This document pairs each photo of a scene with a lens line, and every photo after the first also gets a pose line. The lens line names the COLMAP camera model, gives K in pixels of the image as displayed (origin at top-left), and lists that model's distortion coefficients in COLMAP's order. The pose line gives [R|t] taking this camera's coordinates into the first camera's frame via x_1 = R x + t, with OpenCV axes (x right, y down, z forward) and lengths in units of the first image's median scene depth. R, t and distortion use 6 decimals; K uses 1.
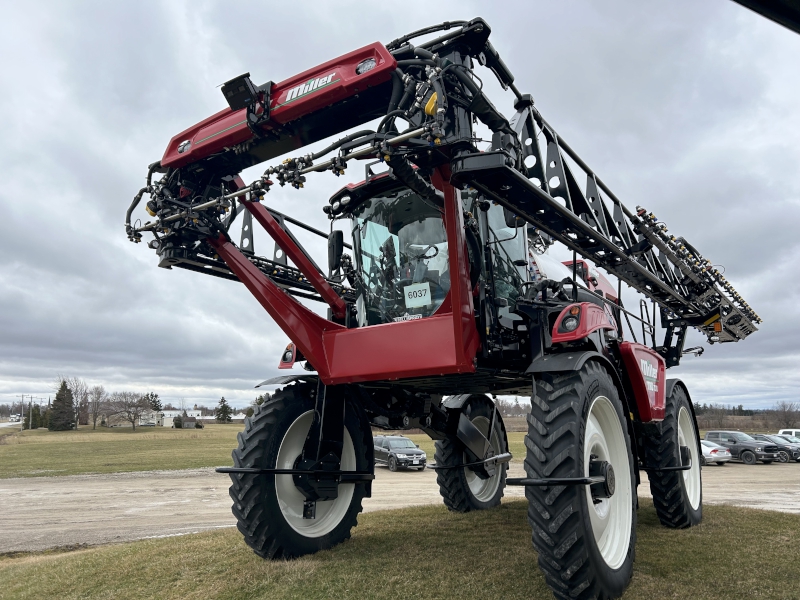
lens RADIAL K [[662.7, 0, 400.0], [0, 662.7, 300.0], [0, 0, 1]] dist [0.034032, -0.008048]
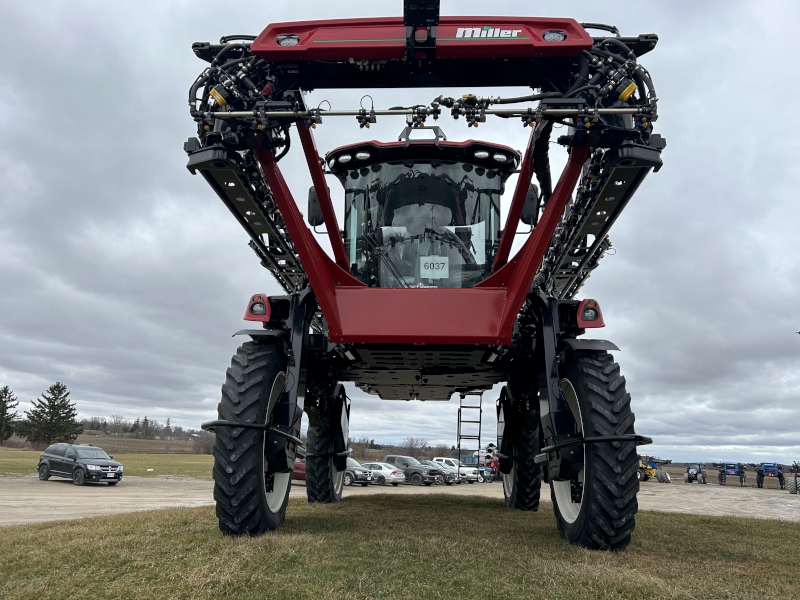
lens RADIAL K [[662.7, 0, 400.0], [0, 662.7, 300.0], [0, 0, 1]] dist [0.034032, -0.008048]
pose [[0.823902, 0.177215, 0.538312, -0.468469], [-0.147878, 0.984172, -0.097662, 0.126241], [-0.547099, 0.000860, 0.837067, 0.153277]]
